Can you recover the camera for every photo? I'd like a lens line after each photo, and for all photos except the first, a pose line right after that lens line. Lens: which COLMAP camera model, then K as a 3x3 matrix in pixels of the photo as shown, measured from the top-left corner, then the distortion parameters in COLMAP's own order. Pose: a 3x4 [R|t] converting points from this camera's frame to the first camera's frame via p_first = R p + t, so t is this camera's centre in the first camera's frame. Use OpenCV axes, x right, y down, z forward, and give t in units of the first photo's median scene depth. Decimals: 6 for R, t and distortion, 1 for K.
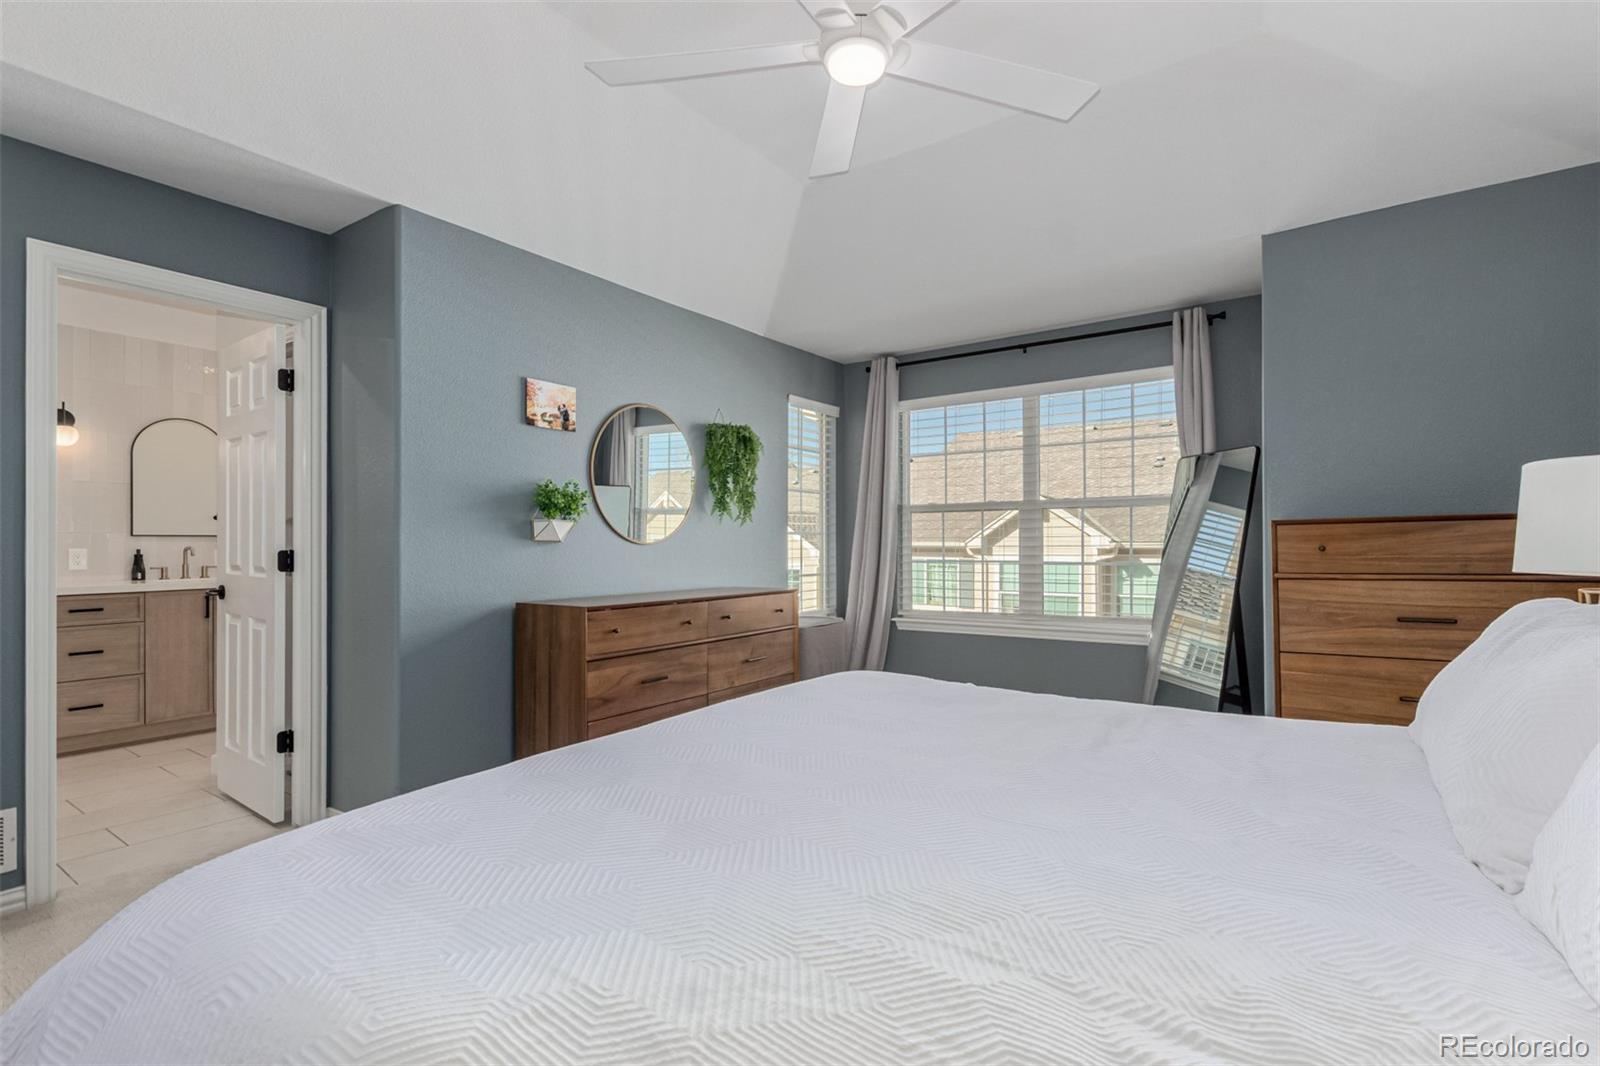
lens RADIAL K [[753.3, 0, 802.9], [0, 753.3, 540.6], [0, 0, 1]] dist [0.009433, -0.000661]
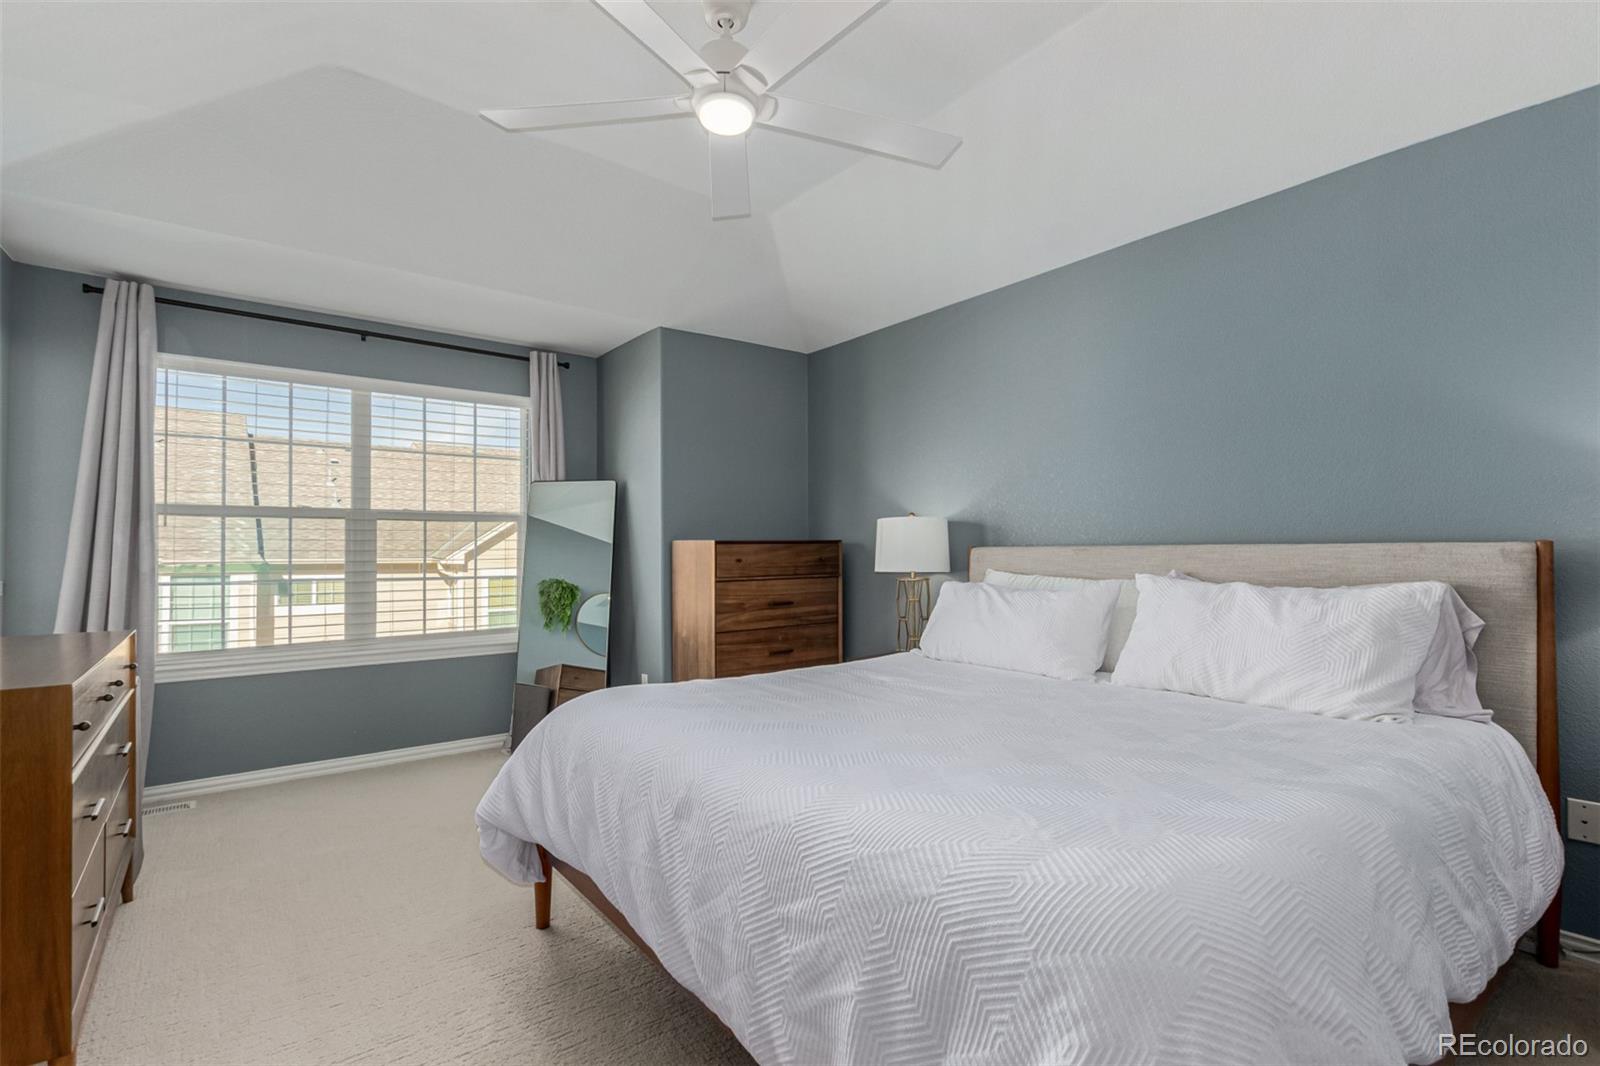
lens RADIAL K [[753.3, 0, 802.9], [0, 753.3, 540.6], [0, 0, 1]] dist [0.009433, -0.000661]
pose [[0.299247, 0.023707, 0.953881, -0.388378], [-0.002108, 0.999705, -0.024185, 0.004190], [-0.954173, 0.005227, 0.299209, 0.248875]]
